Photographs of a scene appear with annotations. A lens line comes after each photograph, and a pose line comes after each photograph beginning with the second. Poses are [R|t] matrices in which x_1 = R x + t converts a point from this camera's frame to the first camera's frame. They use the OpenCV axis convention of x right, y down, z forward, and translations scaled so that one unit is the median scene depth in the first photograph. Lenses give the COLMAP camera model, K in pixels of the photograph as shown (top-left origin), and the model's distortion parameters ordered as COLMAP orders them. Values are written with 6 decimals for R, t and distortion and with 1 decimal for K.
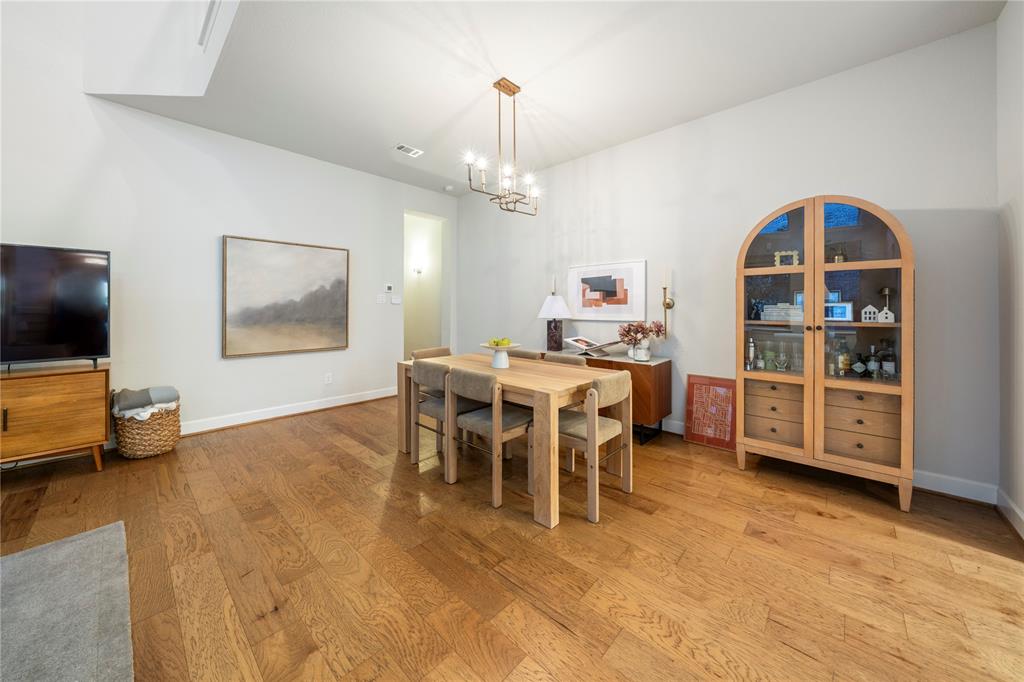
lens RADIAL K [[360.6, 0, 514.4], [0, 360.6, 309.5], [0, 0, 1]] dist [-0.003374, -0.000210]
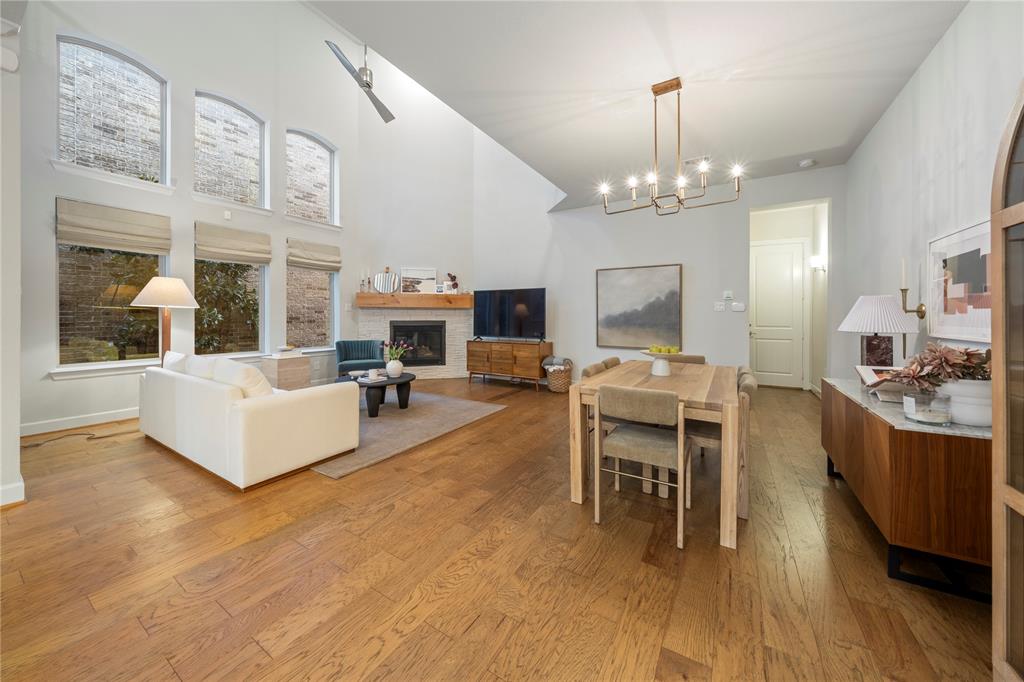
lens RADIAL K [[357.9, 0, 512.8], [0, 357.9, 321.3], [0, 0, 1]] dist [-0.001442, -0.000204]
pose [[0.197819, 0.016254, -0.980104, 0.865363], [-0.006608, 0.999862, 0.015248, 0.000798], [0.980216, 0.003460, 0.197899, 0.413346]]
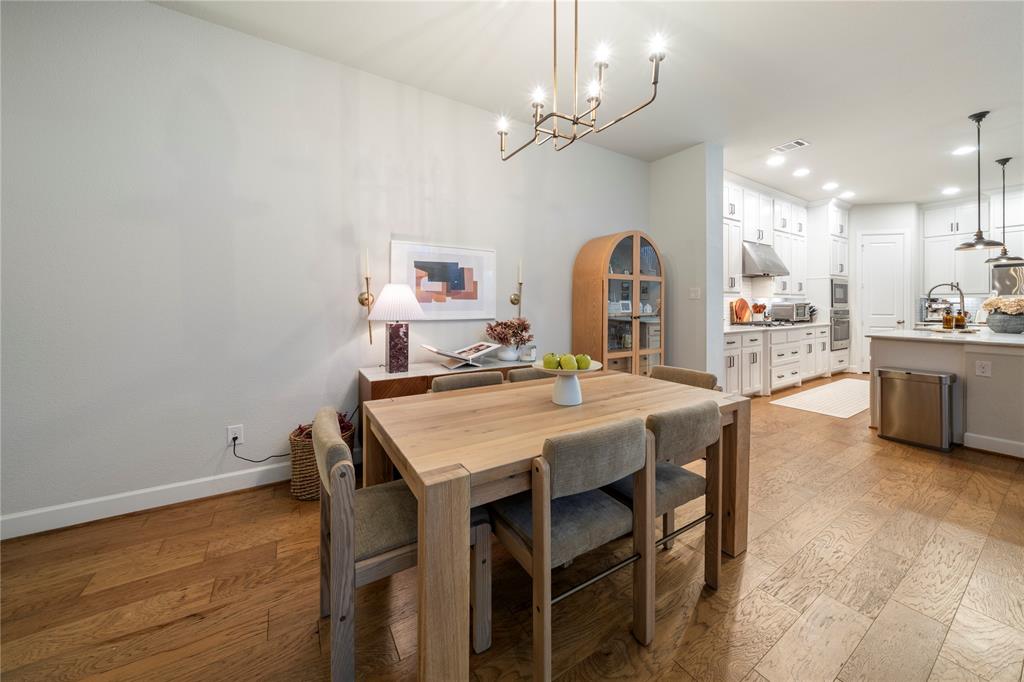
lens RADIAL K [[362.0, 0, 513.7], [0, 362.0, 312.4], [0, 0, 1]] dist [-0.000833, -0.000087]
pose [[0.264520, -0.021021, 0.964151, -0.653970], [0.005027, 0.999779, 0.020418, -0.001045], [-0.964367, -0.000554, 0.264568, 0.948159]]
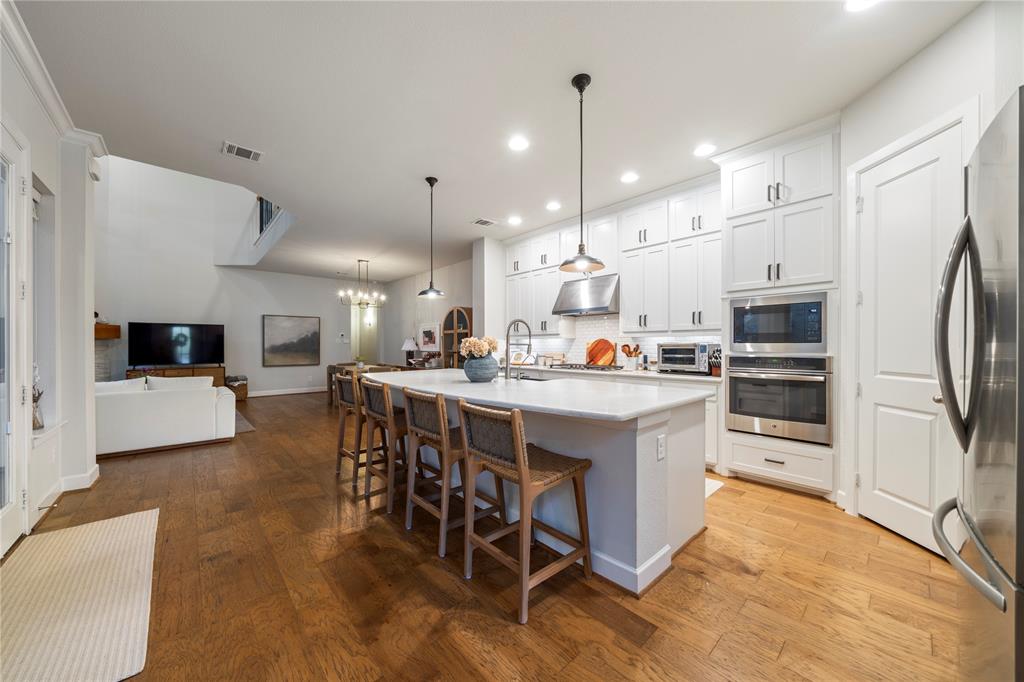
lens RADIAL K [[366.2, 0, 507.0], [0, 366.2, 350.1], [0, 0, 1]] dist [-0.001158, -0.000056]
pose [[0.994554, 0.000757, -0.104219, 1.332107], [0.000010, 0.999973, 0.007360, 0.011093], [0.104221, -0.007321, 0.994527, -1.578900]]
